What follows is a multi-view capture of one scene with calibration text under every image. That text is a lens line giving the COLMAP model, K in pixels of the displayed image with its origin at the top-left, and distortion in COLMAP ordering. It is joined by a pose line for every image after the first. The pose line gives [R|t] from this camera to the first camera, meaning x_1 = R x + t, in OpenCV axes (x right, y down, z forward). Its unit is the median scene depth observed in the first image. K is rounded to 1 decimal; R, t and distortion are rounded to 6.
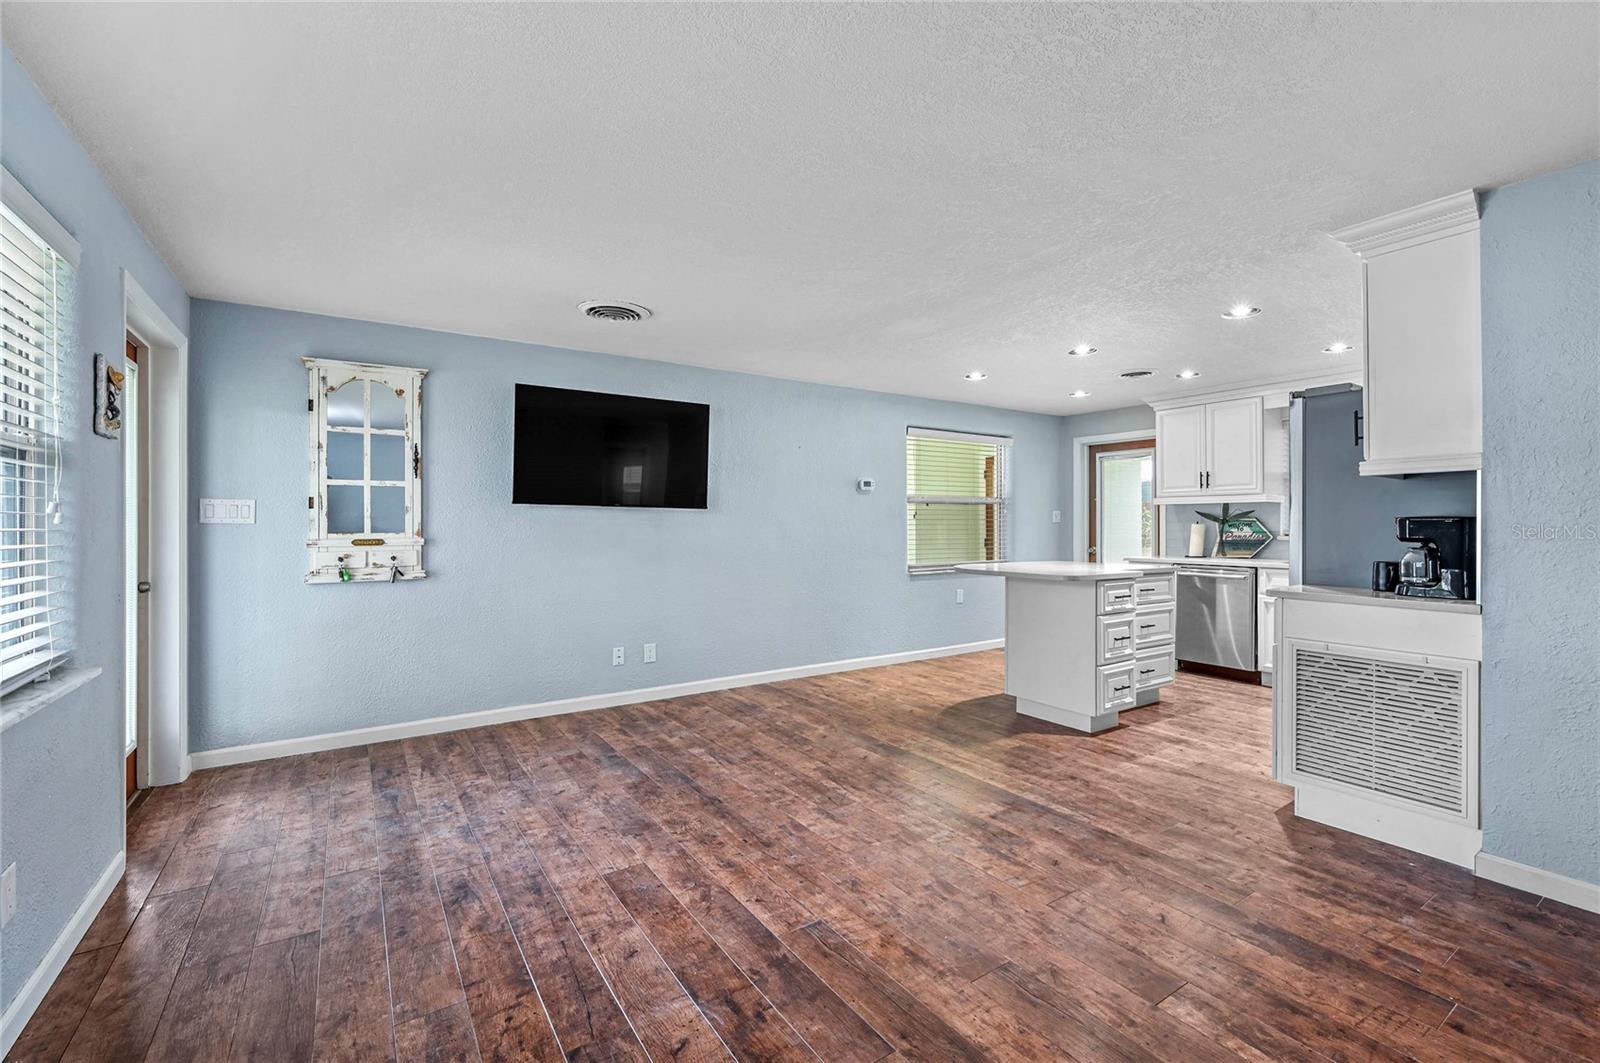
lens RADIAL K [[678.6, 0, 797.5], [0, 678.6, 525.0], [0, 0, 1]] dist [-0.002890, -0.000211]
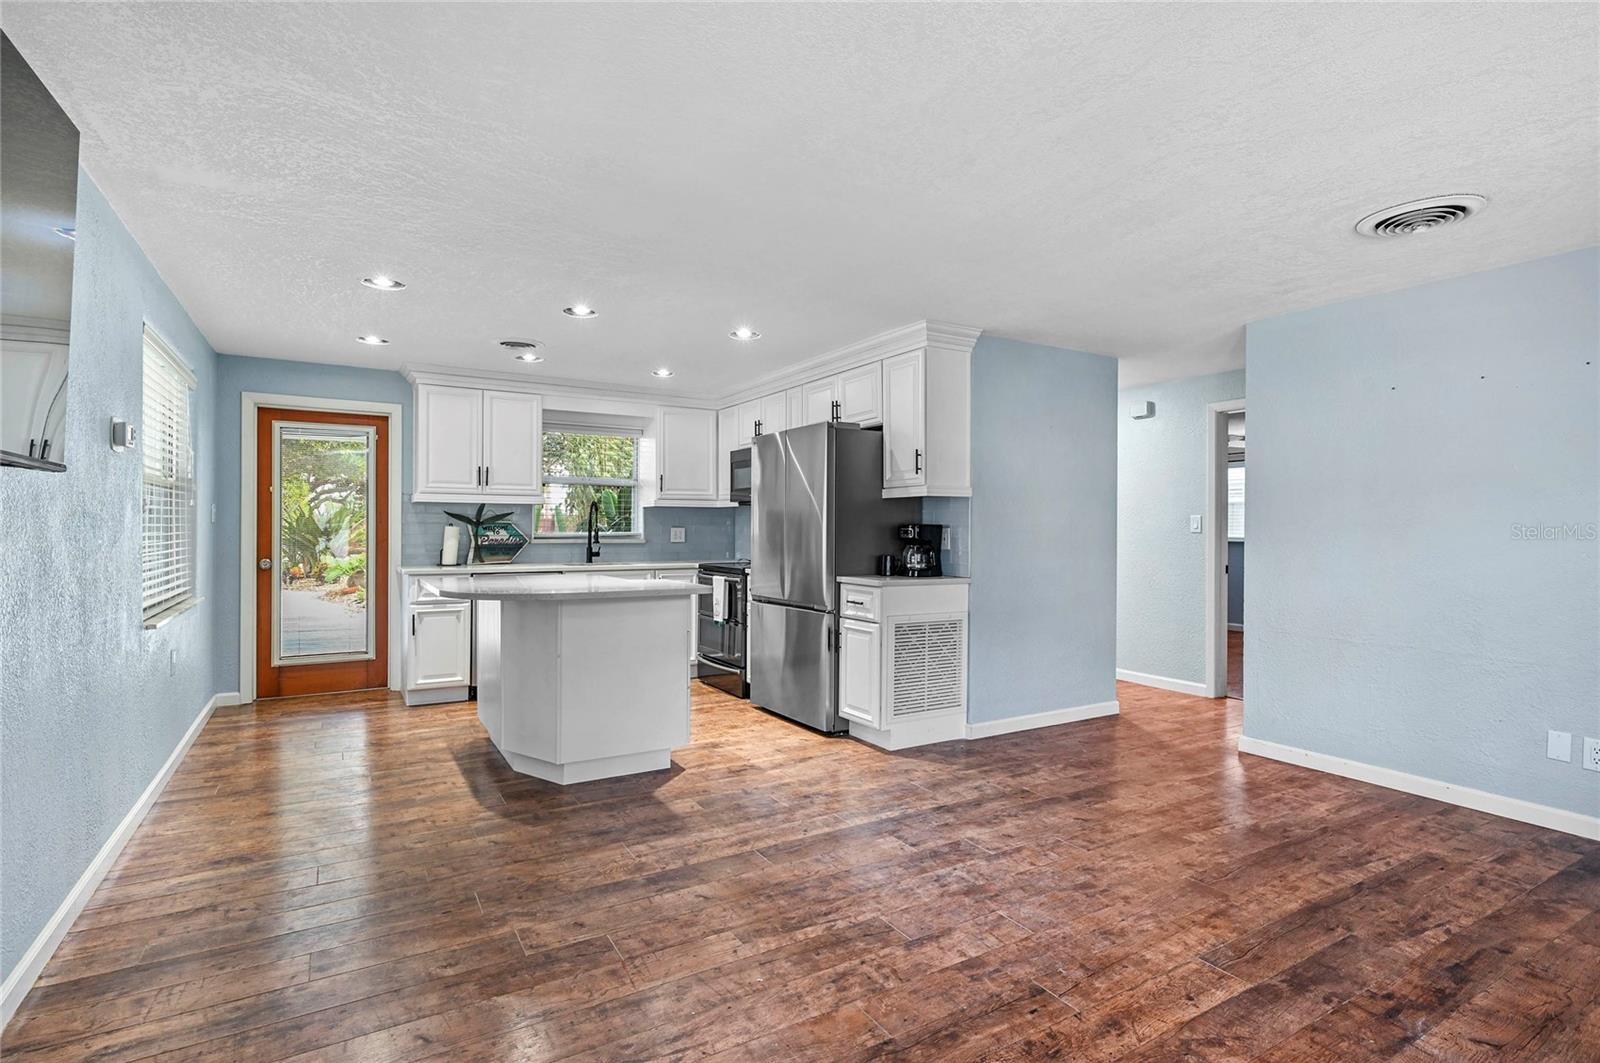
lens RADIAL K [[776.1, 0, 798.7], [0, 776.1, 531.0], [0, 0, 1]] dist [0.002336, 0.000276]
pose [[0.050445, -0.002903, 0.998723, -0.680212], [-0.004993, 0.999983, 0.003159, -0.002297], [-0.998714, -0.005146, 0.050429, 0.962363]]
